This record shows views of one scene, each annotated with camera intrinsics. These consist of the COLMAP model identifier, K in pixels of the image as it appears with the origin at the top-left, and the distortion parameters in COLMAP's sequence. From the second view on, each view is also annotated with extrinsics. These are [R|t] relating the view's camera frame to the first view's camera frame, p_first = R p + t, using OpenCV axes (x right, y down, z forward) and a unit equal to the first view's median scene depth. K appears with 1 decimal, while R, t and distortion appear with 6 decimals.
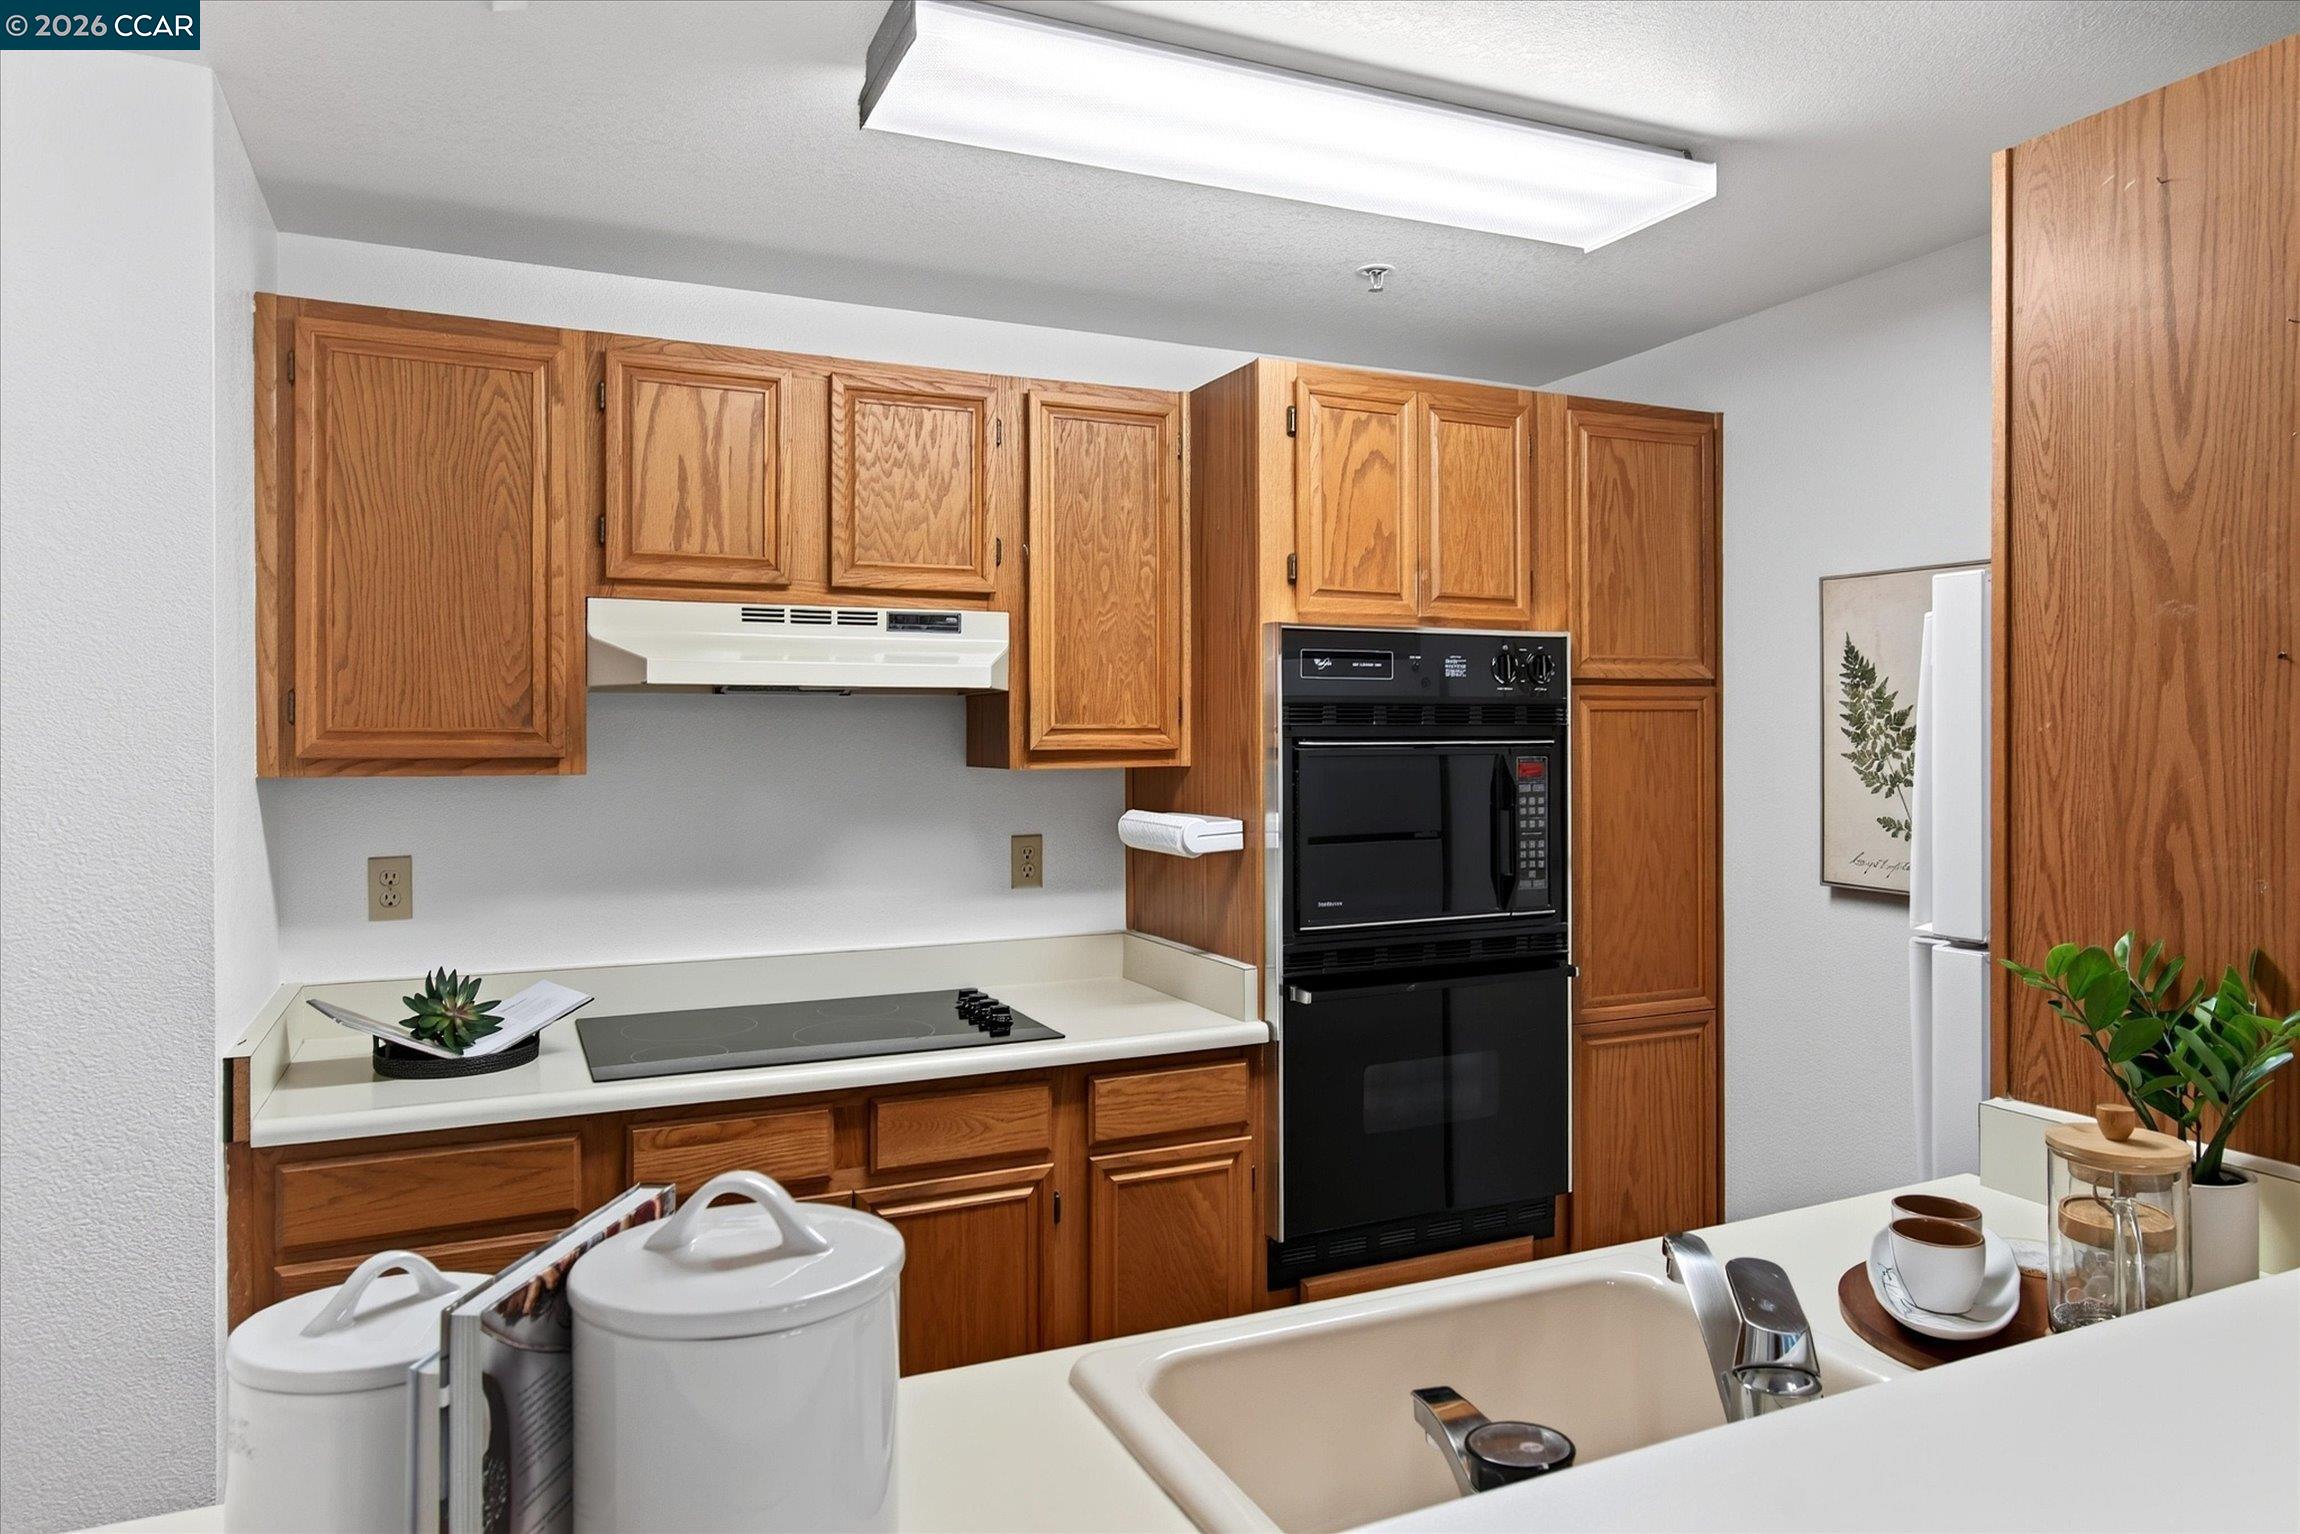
lens RADIAL K [[1436.1, 0, 1161.0], [0, 1436.1, 739.3], [0, 0, 1]] dist [-0.011886, 0.008087]
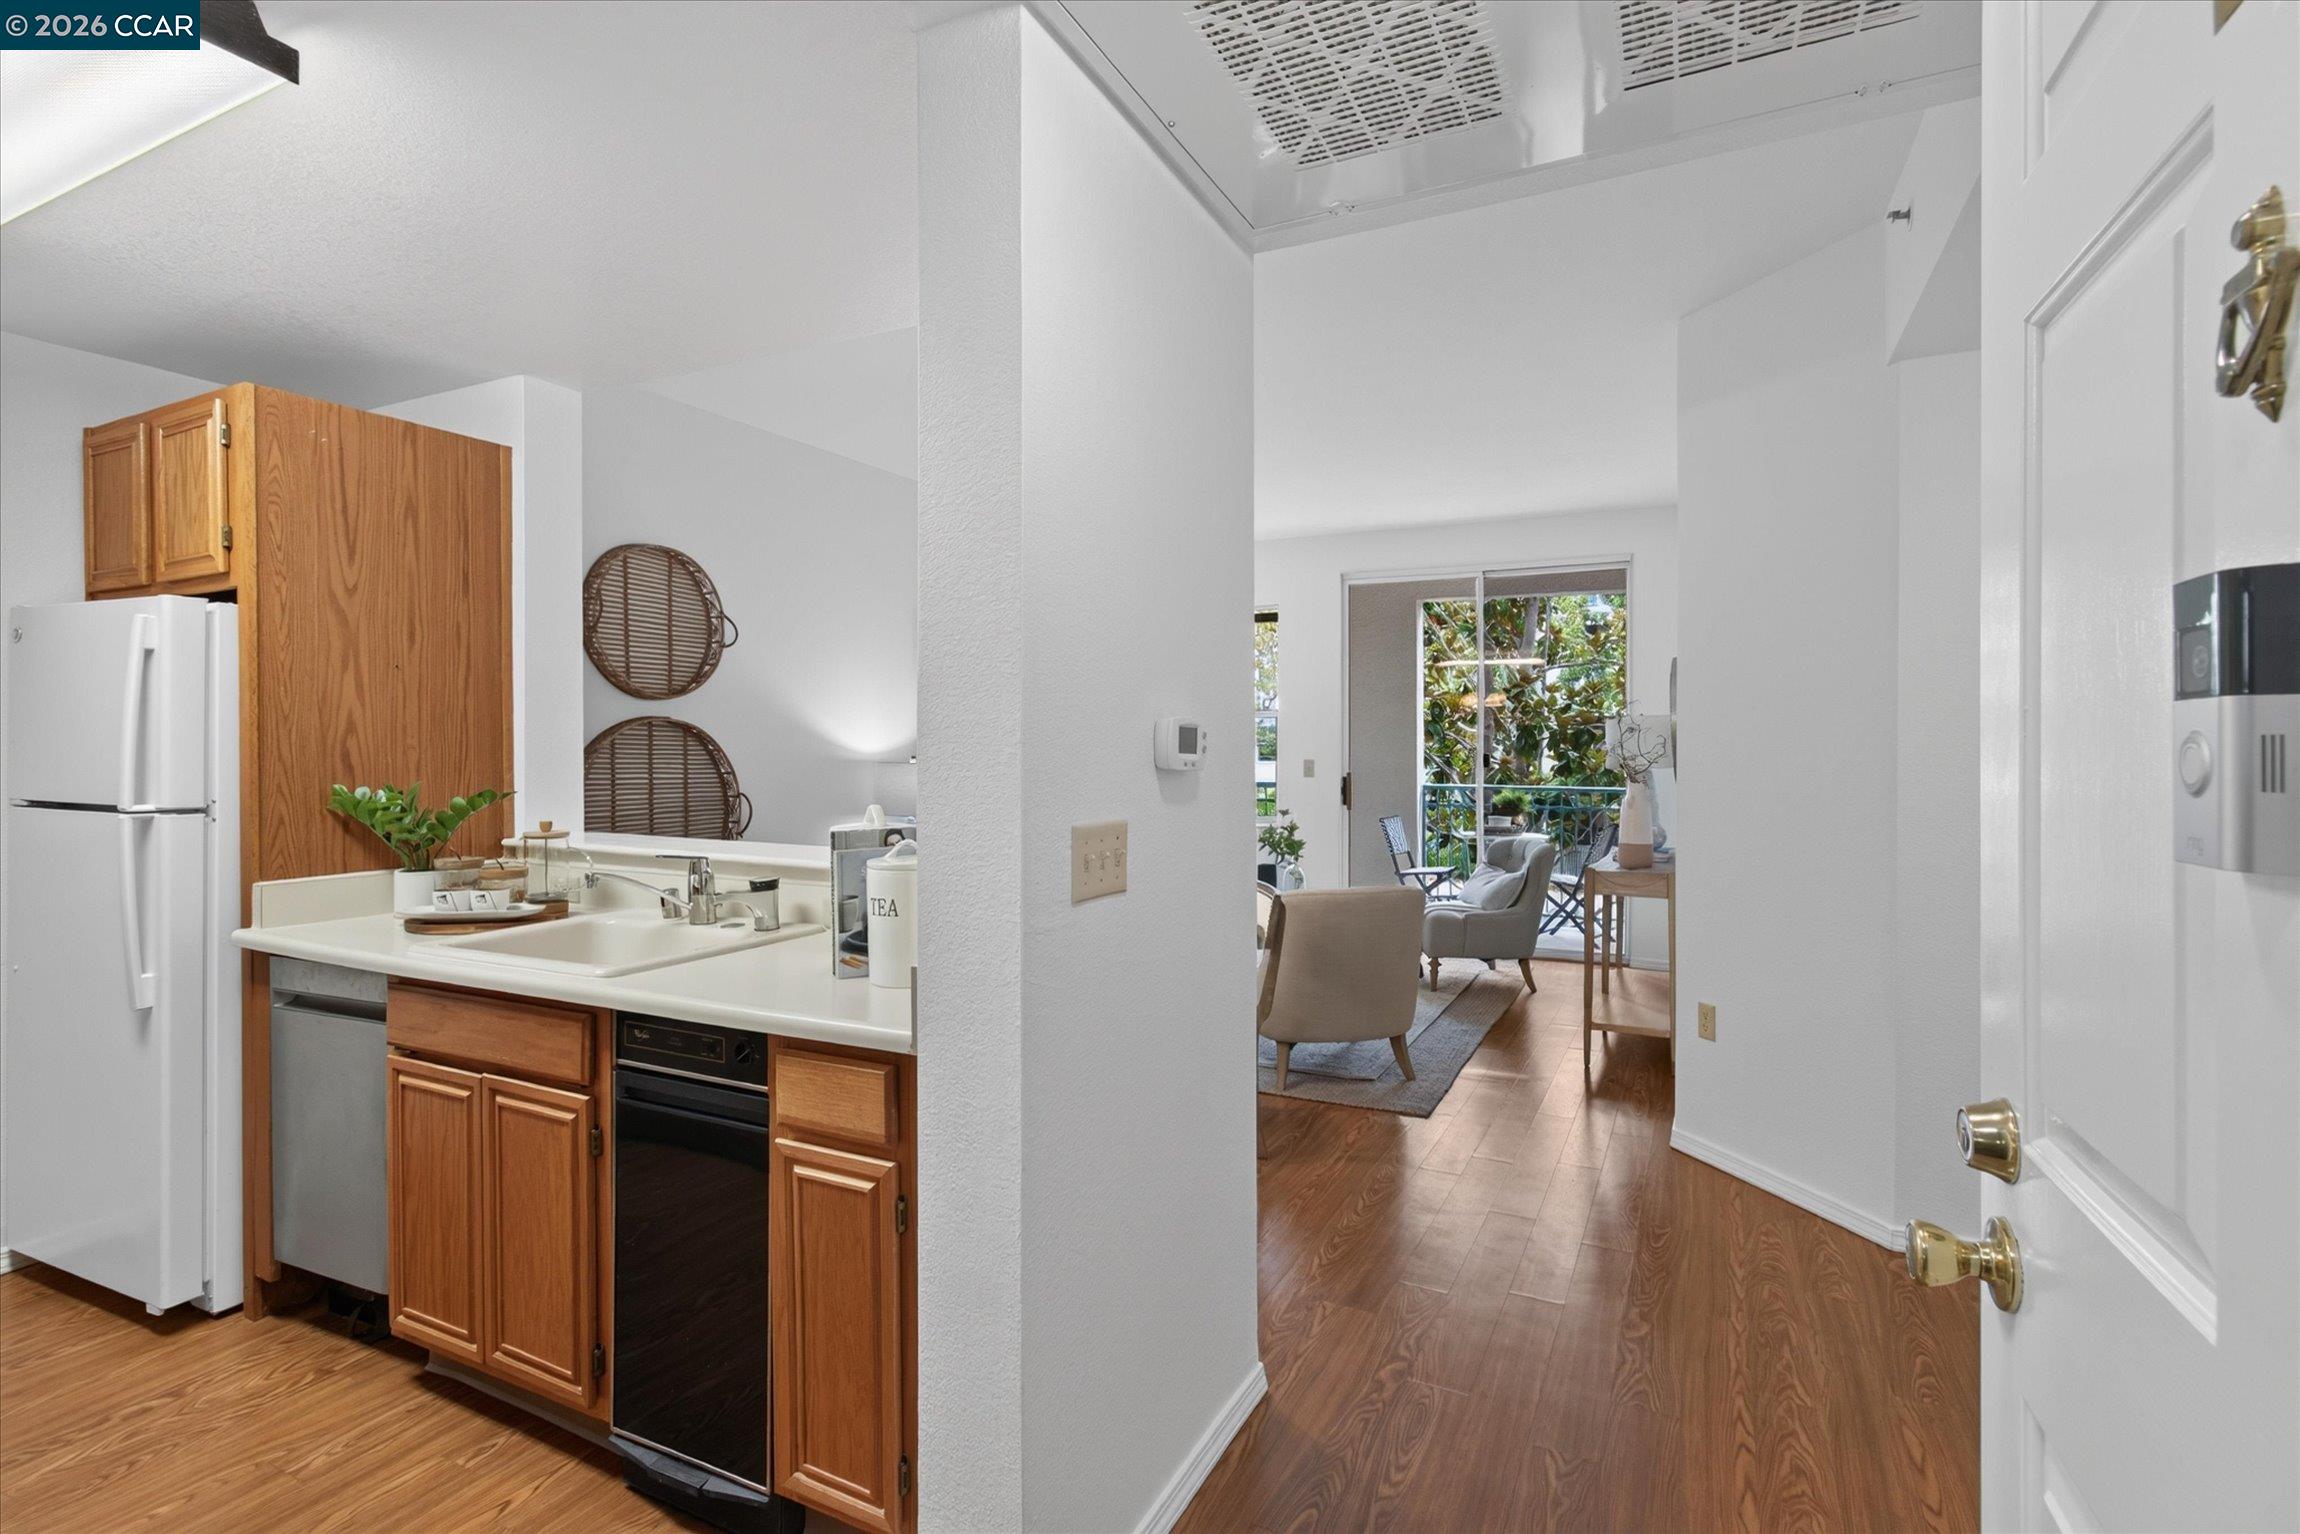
lens RADIAL K [[1103.9, 0, 1168.6], [0, 1103.9, 752.6], [0, 0, 1]] dist [-0.002457, 0.002420]
pose [[-0.619333, -0.002506, 0.785124, -0.842942], [0.002476, 0.999984, 0.005145, 0.046821], [-0.785125, 0.005130, -0.619317, 0.615721]]
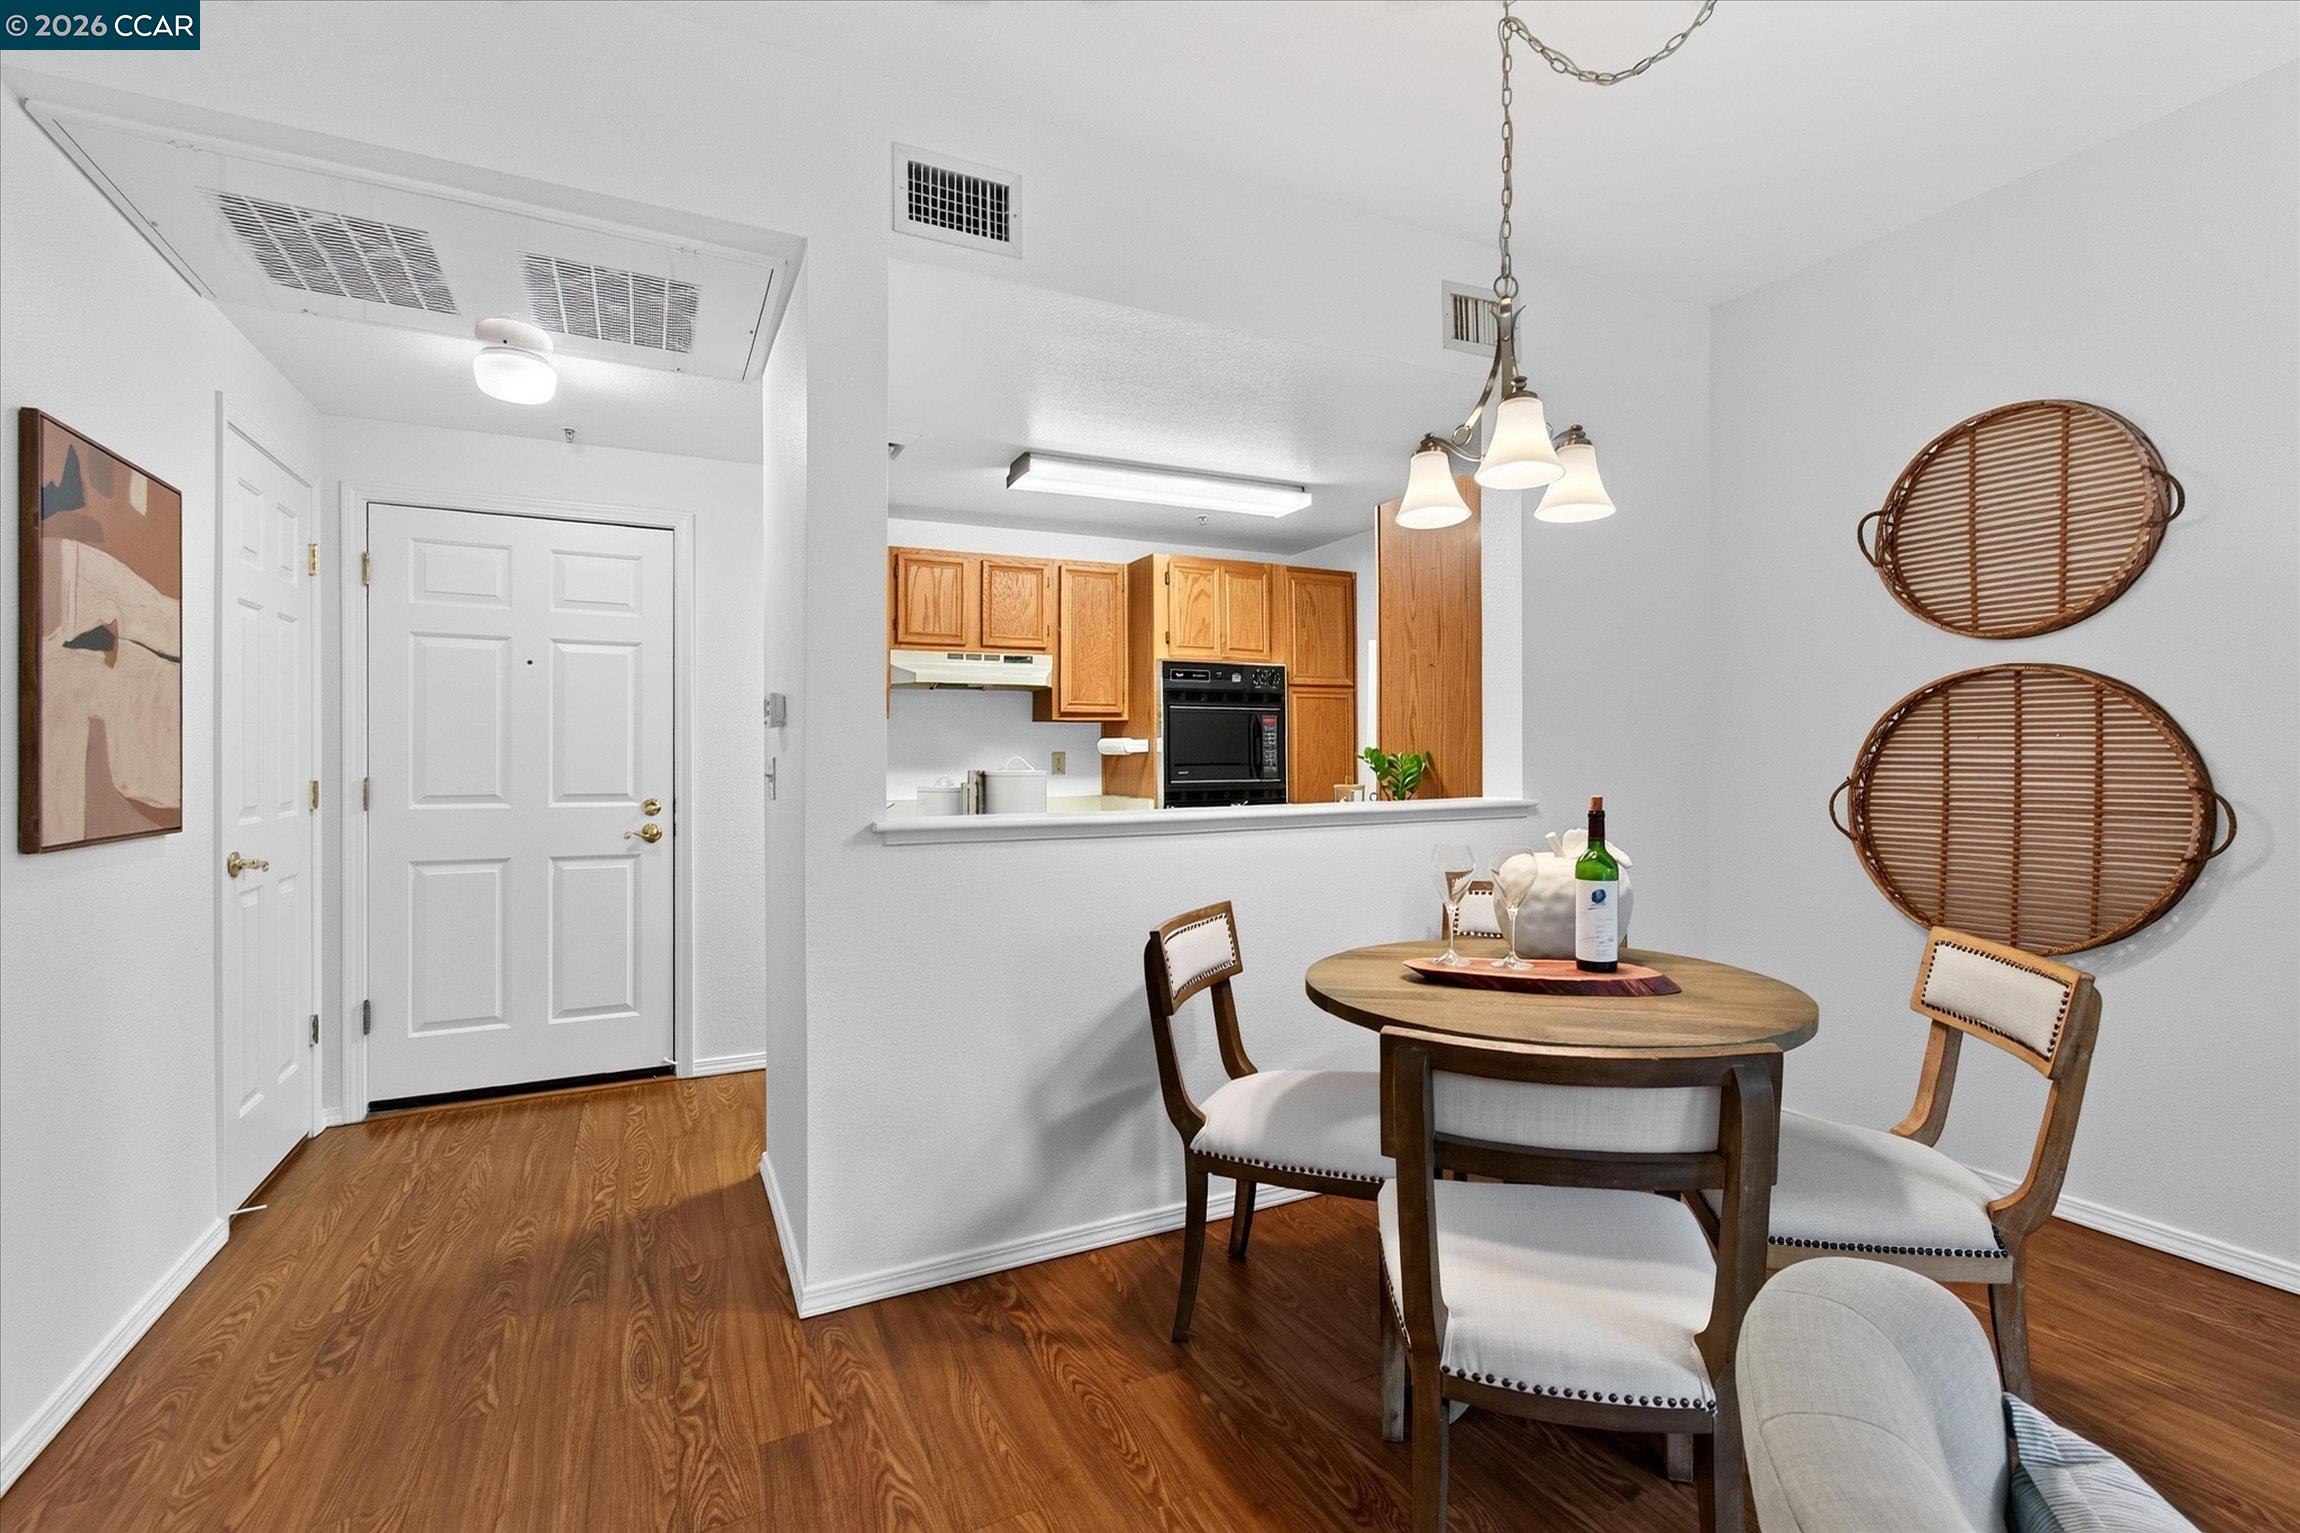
lens RADIAL K [[1033.7, 0, 1157.4], [0, 1033.7, 748.4], [0, 0, 1]] dist [-0.009322, 0.006917]
pose [[0.999876, -0.000901, 0.015747, 0.046618], [0.001063, 0.999946, -0.010289, 0.092396], [-0.015737, 0.010305, 0.999823, -0.798038]]
